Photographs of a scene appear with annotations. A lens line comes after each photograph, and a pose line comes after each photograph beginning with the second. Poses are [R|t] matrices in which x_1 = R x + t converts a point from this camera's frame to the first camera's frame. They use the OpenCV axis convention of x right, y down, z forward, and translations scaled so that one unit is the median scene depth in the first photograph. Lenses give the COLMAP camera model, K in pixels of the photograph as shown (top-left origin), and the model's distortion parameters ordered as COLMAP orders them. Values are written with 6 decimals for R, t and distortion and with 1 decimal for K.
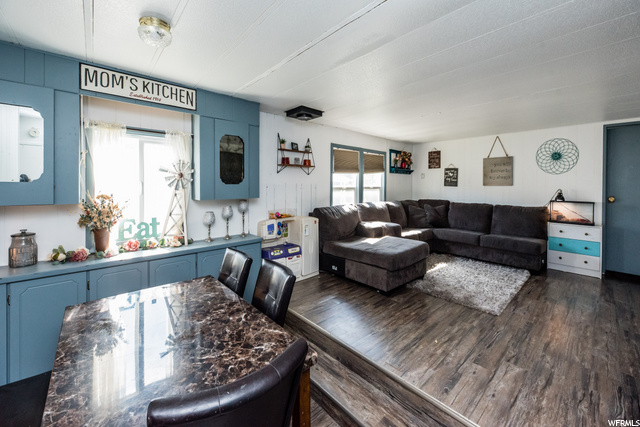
lens RADIAL K [[309.2, 0, 316.6], [0, 309.2, 186.2], [0, 0, 1]] dist [0.000774, 0.000430]
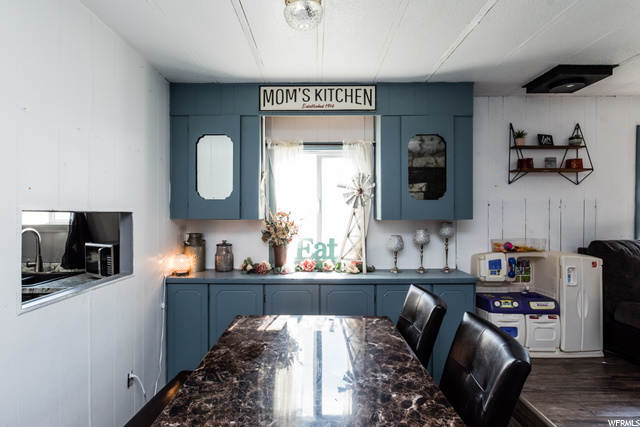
lens RADIAL K [[305.5, 0, 257.1], [0, 305.5, 216.5], [0, 0, 1]] dist [-0.000543, 0.000467]
pose [[0.664979, 0.001217, -0.746861, 0.003438], [0.004275, 0.999976, 0.005436, 0.020315], [0.746850, -0.006808, 0.664958, 0.150648]]
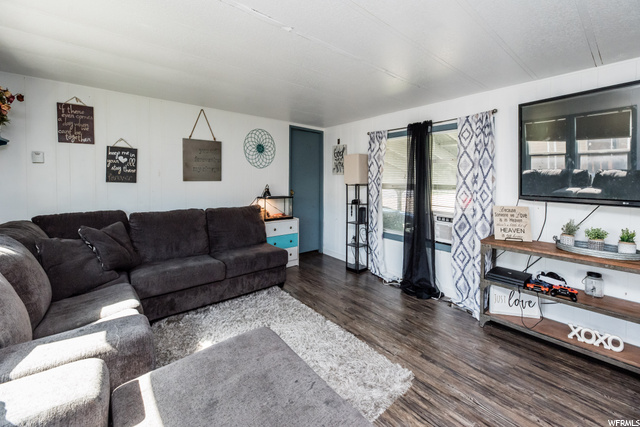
lens RADIAL K [[258.5, 0, 356.9], [0, 258.5, 186.6], [0, 0, 1]] dist [0.000092, 0.000100]
pose [[0.022791, -0.035911, 0.999095, 0.015010], [-0.013907, 0.999247, 0.036234, -0.019925], [-0.999644, -0.014720, 0.022274, 0.863025]]
